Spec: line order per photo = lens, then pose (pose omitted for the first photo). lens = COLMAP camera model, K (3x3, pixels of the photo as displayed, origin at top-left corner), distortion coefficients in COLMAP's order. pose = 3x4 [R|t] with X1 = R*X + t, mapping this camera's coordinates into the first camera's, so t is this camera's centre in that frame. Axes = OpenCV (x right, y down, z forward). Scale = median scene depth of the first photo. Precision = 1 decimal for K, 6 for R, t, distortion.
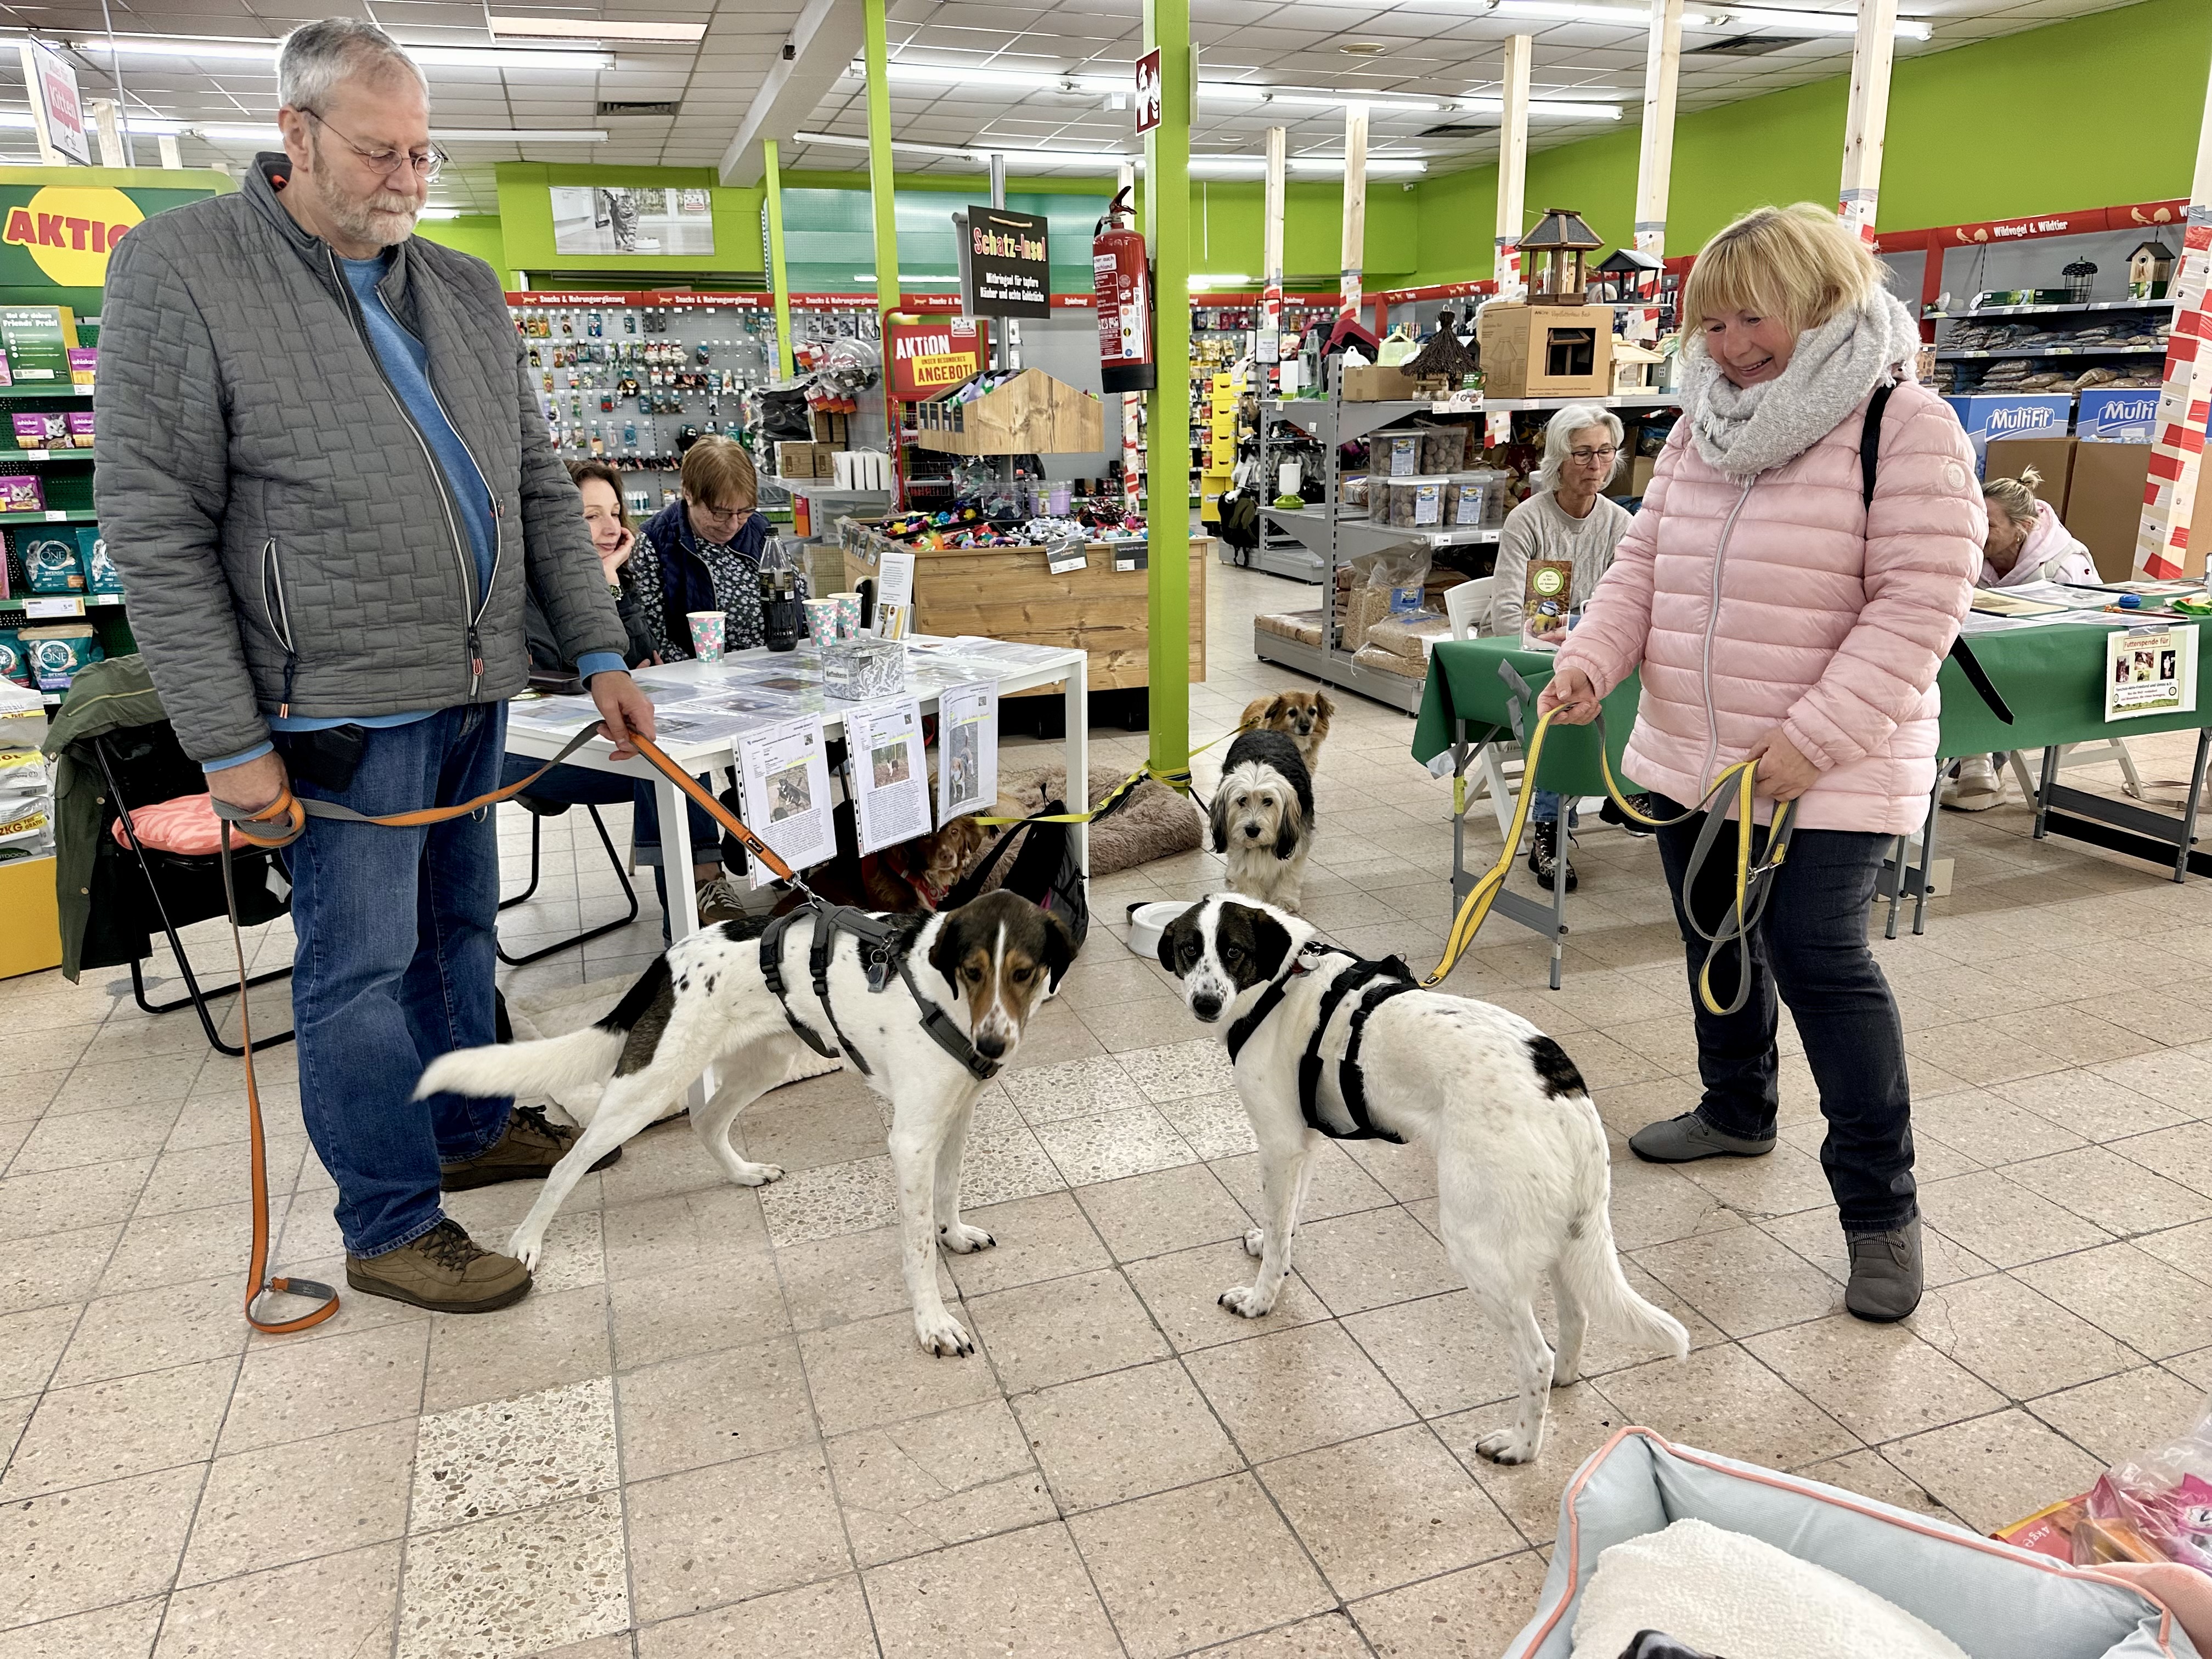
lens RADIAL K [[1567.2, 0, 1106.0], [0, 1567.2, 829.5], [0, 0, 1]] dist [0.069503, -0.074994]
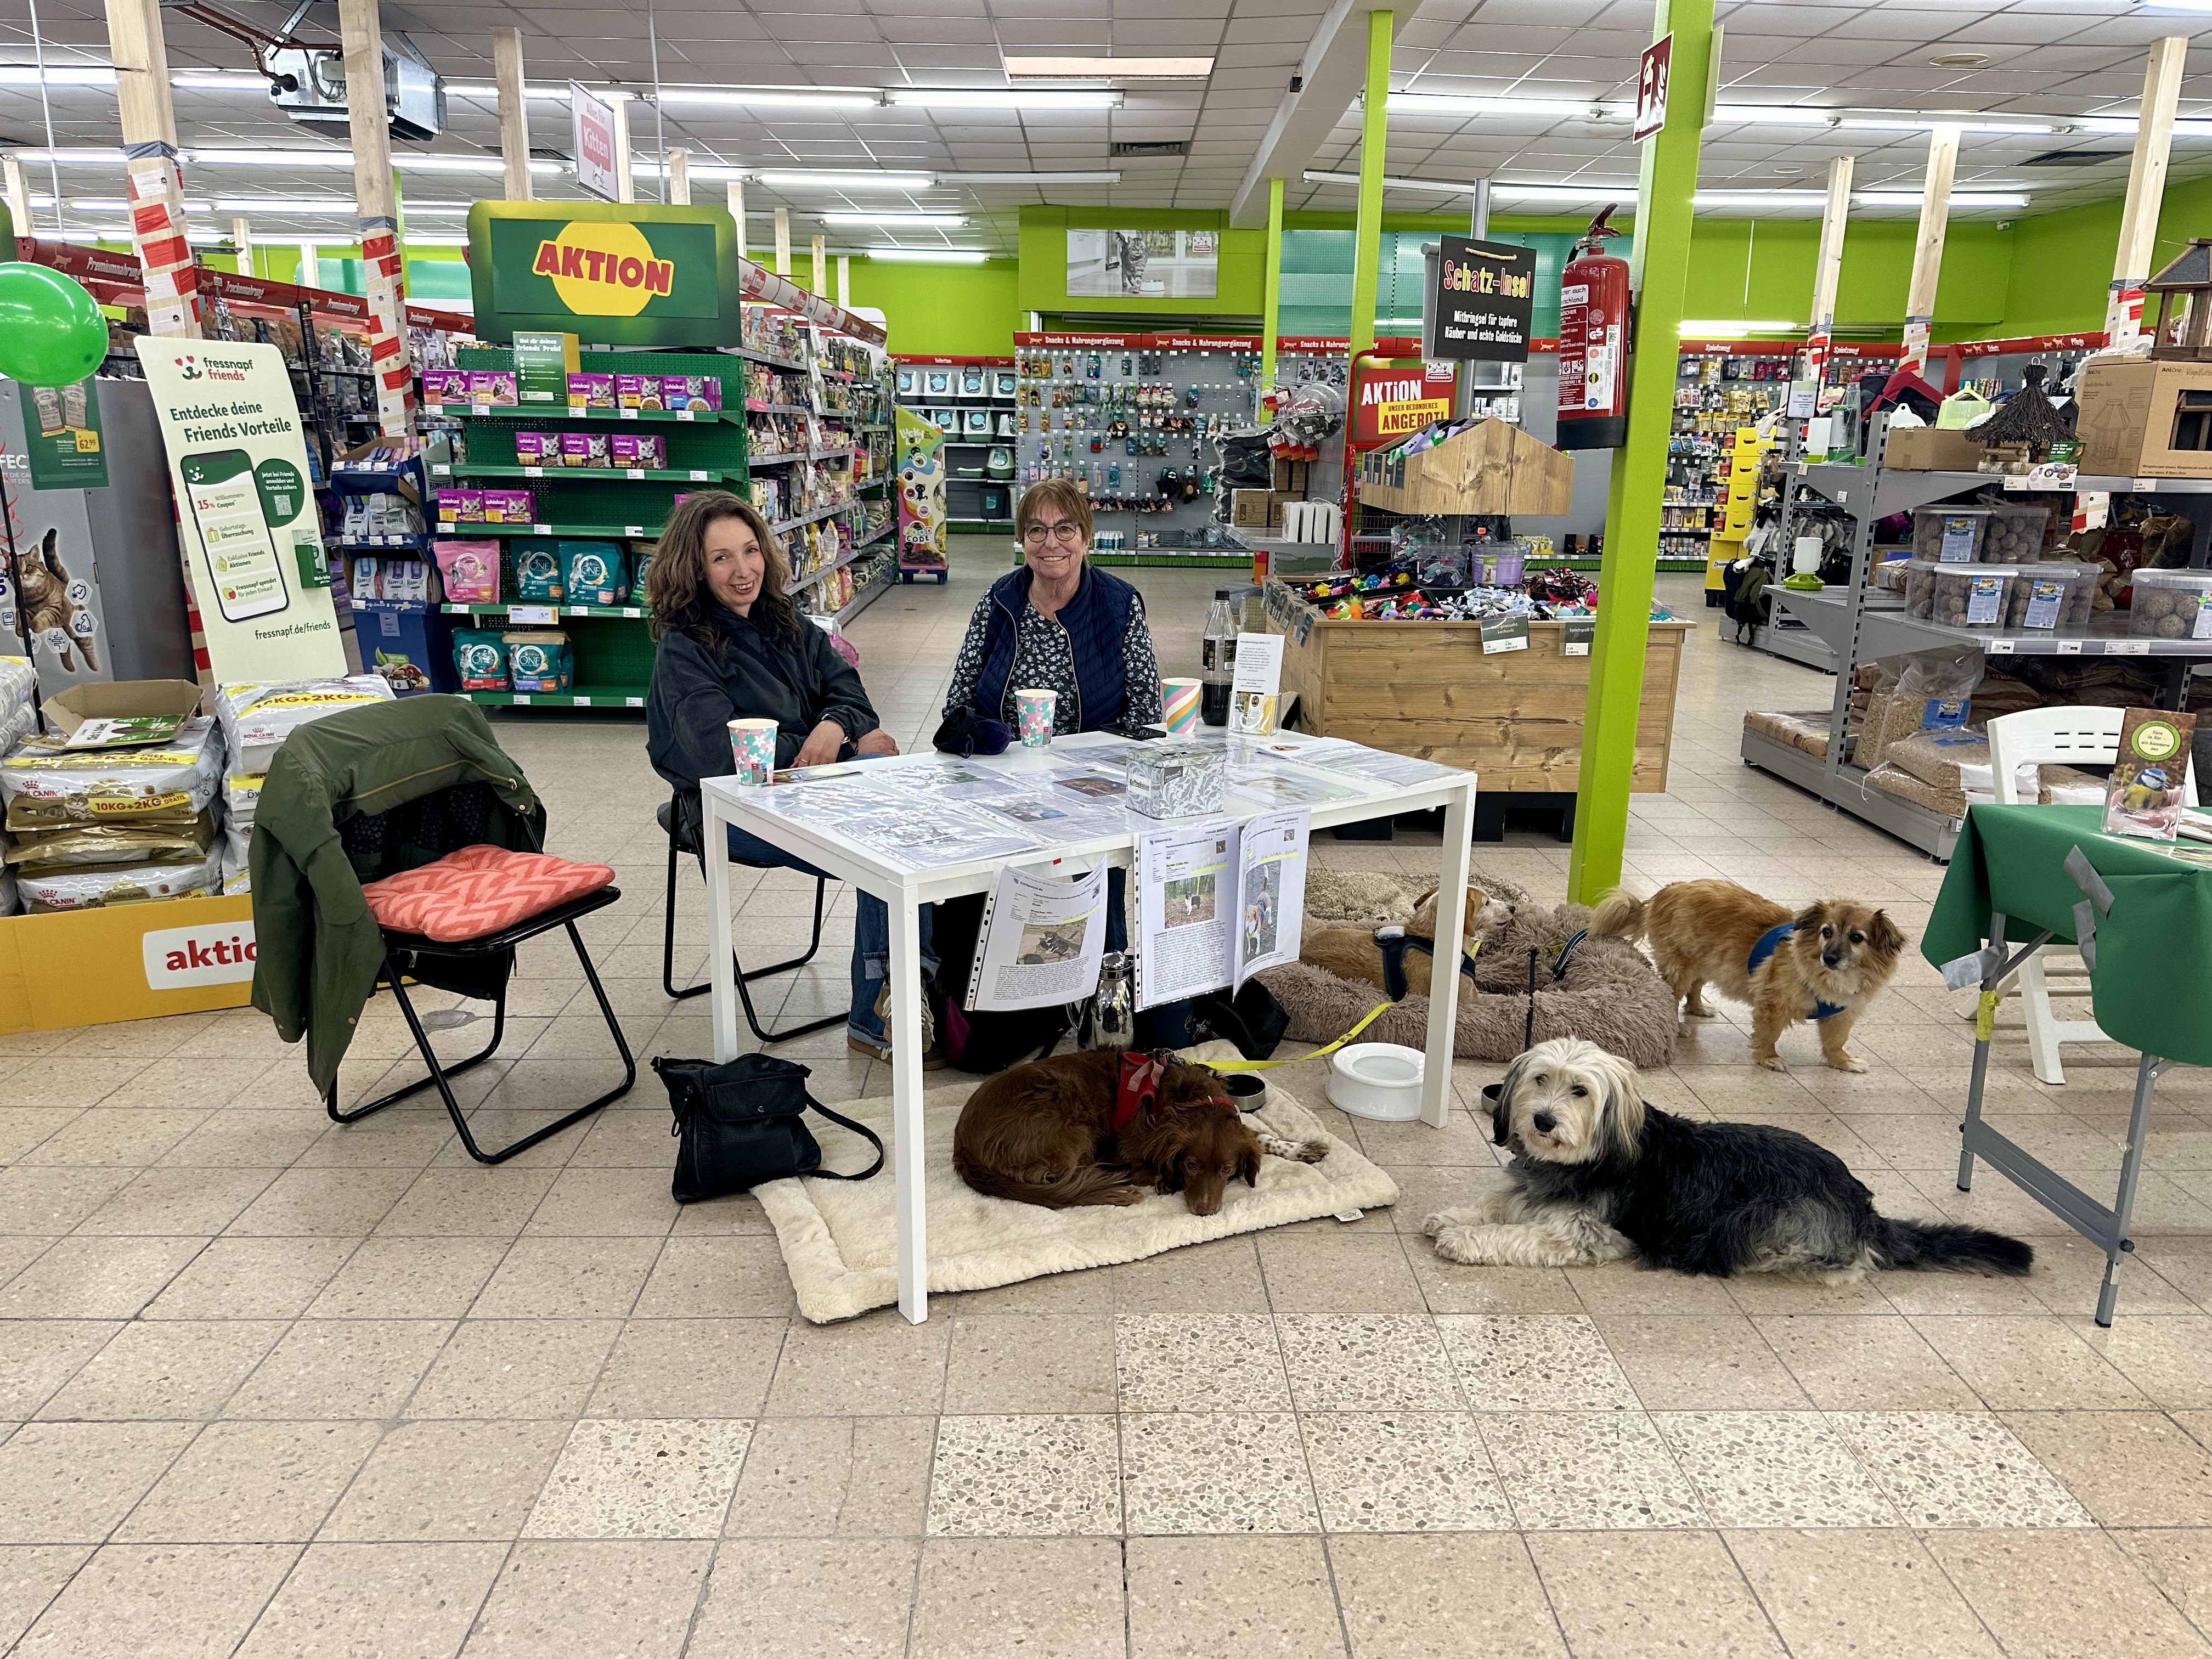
lens RADIAL K [[1571.3, 0, 1106.0], [0, 1571.3, 829.5], [0, 0, 1]] dist [0.047469, -0.069940]
pose [[0.951260, 0.107715, -0.288966, 0.022527], [-0.115154, 0.993309, -0.008813, -0.030160], [0.286083, 0.041659, 0.957299, 0.099940]]
